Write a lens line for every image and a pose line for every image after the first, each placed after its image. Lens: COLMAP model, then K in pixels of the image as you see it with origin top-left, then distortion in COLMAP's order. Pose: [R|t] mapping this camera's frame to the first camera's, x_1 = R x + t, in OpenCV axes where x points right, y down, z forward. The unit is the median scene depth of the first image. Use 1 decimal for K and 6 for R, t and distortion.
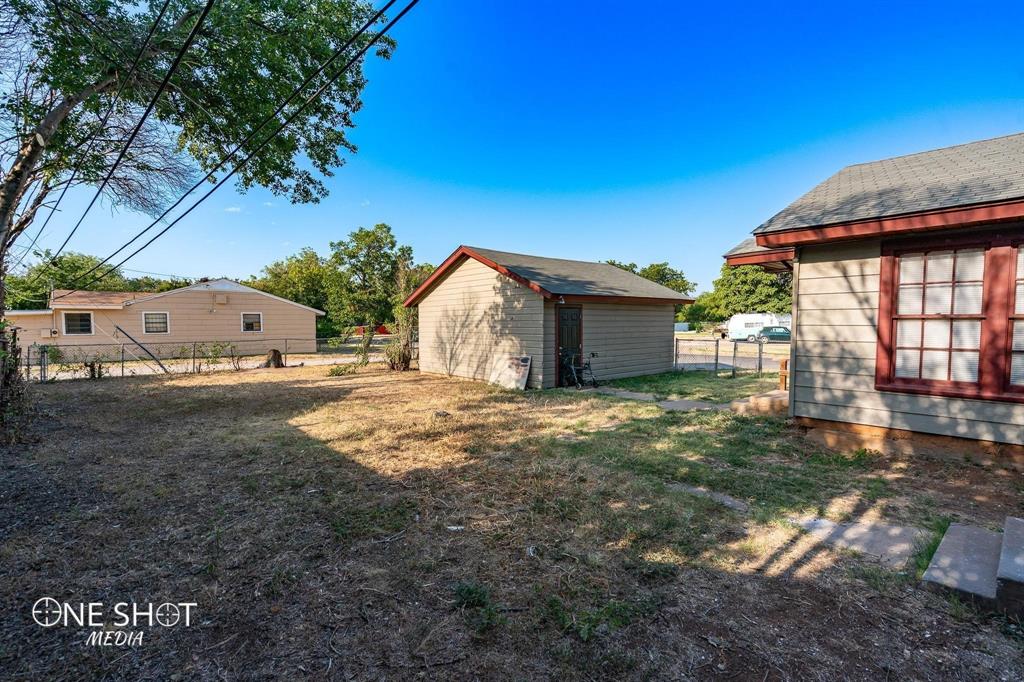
lens RADIAL K [[467.2, 0, 512.0], [0, 467.2, 341.0], [0, 0, 1]] dist [-0.000819, 0.000038]
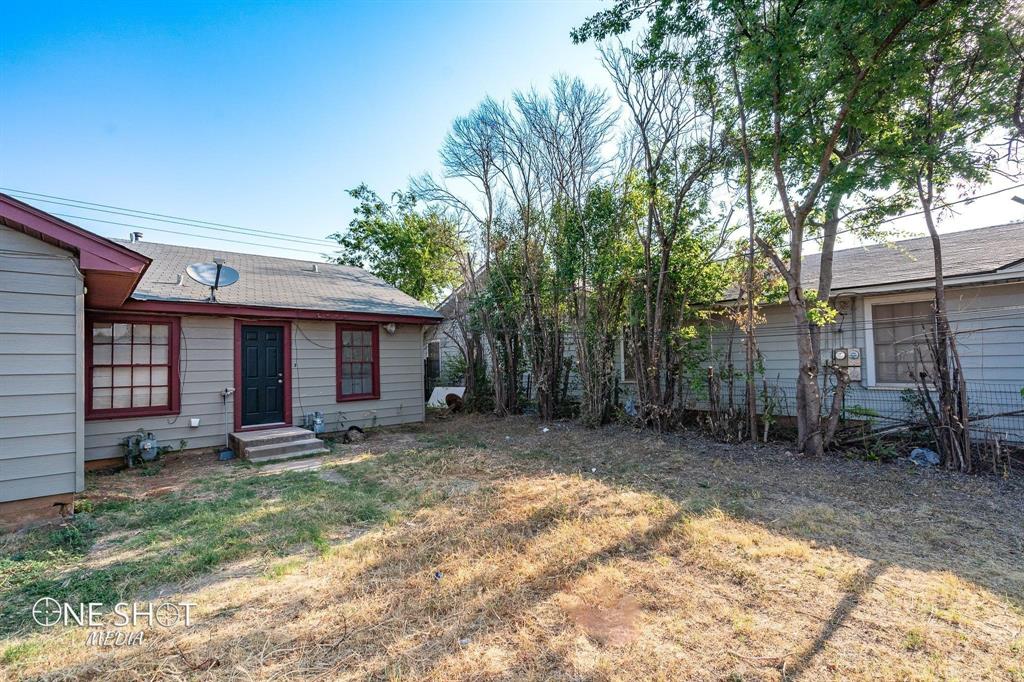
lens RADIAL K [[467.2, 0, 512.0], [0, 467.2, 341.0], [0, 0, 1]] dist [-0.000819, 0.000038]
pose [[-0.999475, 0.027541, -0.017045, -0.111543], [0.027674, 0.999588, -0.007615, -0.064448], [0.016828, -0.008083, -0.999826, 1.889073]]
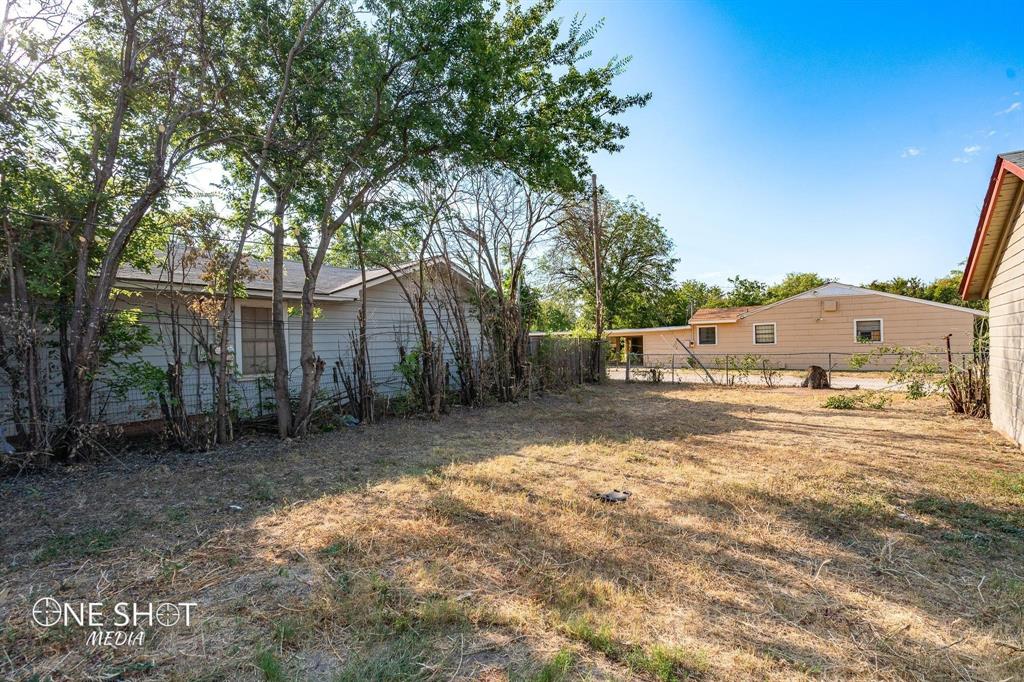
lens RADIAL K [[458.1, 0, 532.2], [0, 458.1, 341.3], [0, 0, 1]] dist [-0.000166, 0.000047]
pose [[0.187606, -0.001657, -0.982243, 0.529727], [-0.014506, 0.999885, -0.004457, -0.038007], [0.982137, 0.015084, 0.187561, 1.103008]]
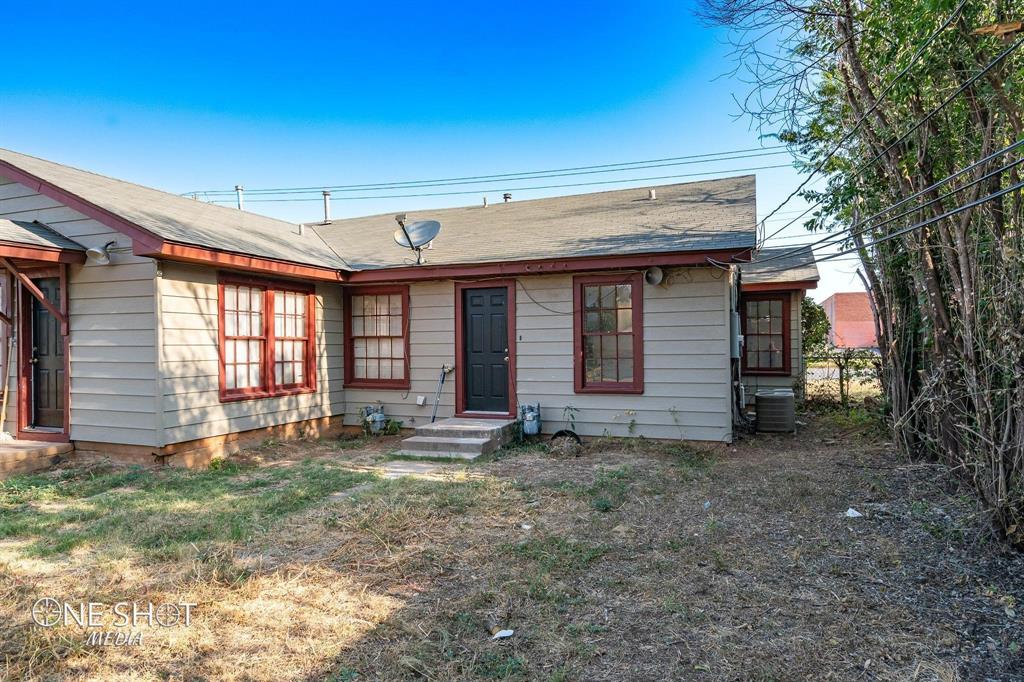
lens RADIAL K [[627.0, 0, 512.0], [0, 627.0, 341.0], [0, 0, 1]] dist [0.004935, 0.000323]
pose [[-0.450630, 0.011977, 0.892631, -0.827306], [0.048884, 0.998741, 0.011277, -0.024228], [-0.891371, 0.048717, -0.450648, 0.990258]]
